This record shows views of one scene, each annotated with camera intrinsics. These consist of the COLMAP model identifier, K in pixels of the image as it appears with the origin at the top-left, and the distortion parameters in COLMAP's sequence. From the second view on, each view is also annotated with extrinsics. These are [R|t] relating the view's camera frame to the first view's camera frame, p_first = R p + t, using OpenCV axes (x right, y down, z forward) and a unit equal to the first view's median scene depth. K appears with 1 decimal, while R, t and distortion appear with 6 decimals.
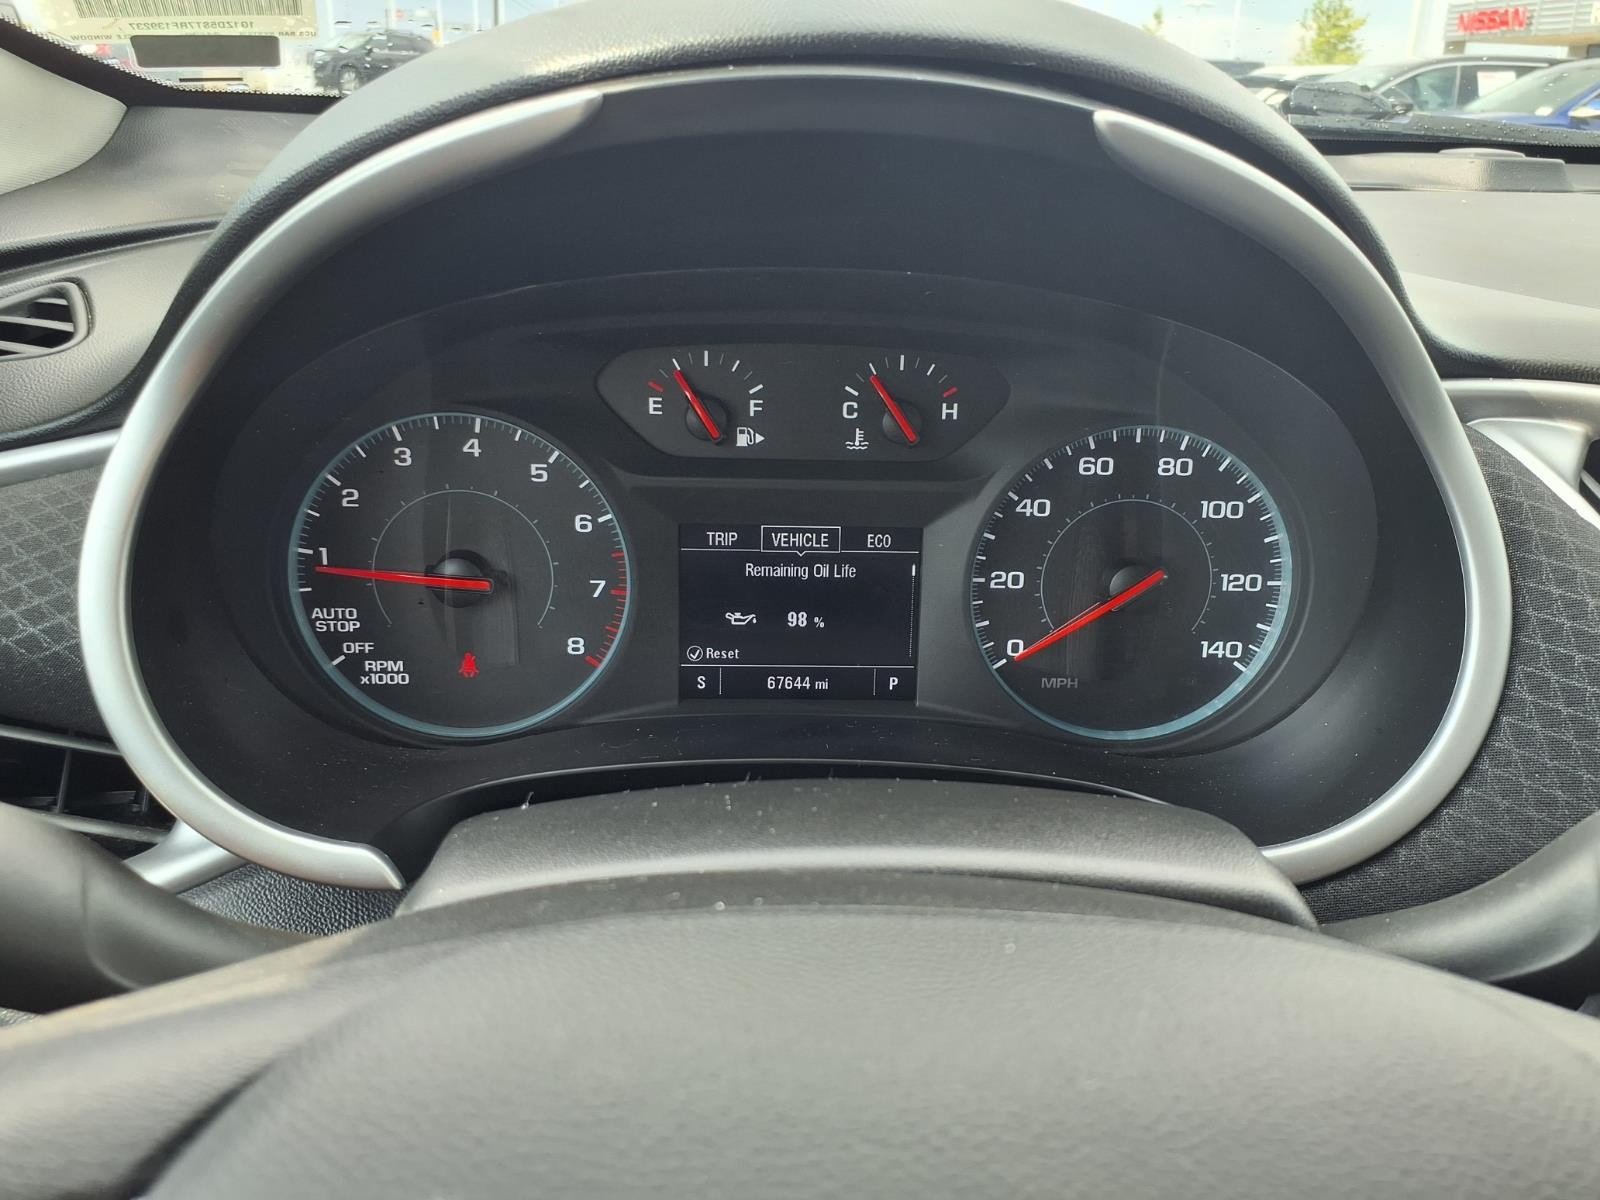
lens RADIAL K [[1303.4, 0, 809.7], [0, 1303.4, 594.3], [0, 0, 1]] dist [0.009492, -0.009495]
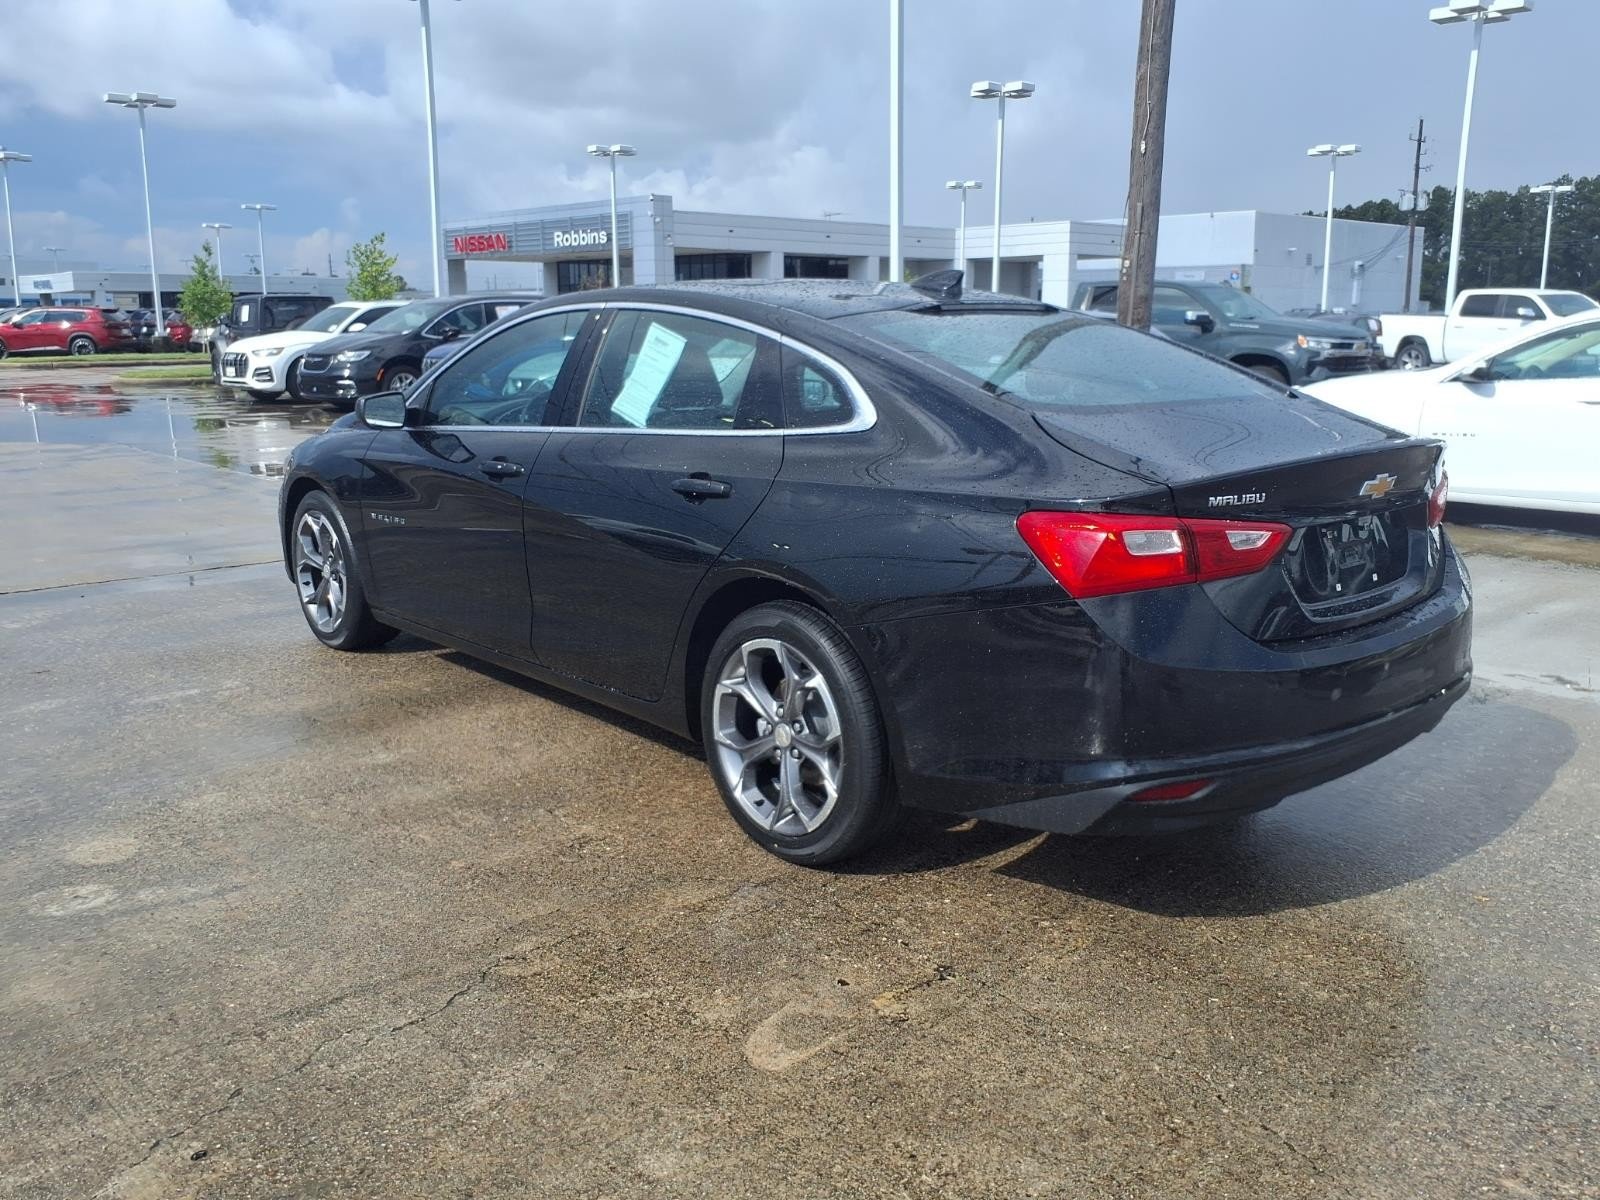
lens RADIAL K [[1440.7, 0, 873.5], [0, 1440.7, 598.5], [0, 0, 1]] dist [0.043028, 0.001174]
pose [[0.757537, -0.166276, 0.631260, -0.216336], [0.257544, 0.964703, -0.054956, 0.100716], [-0.599841, 0.204208, 0.773622, -0.391393]]
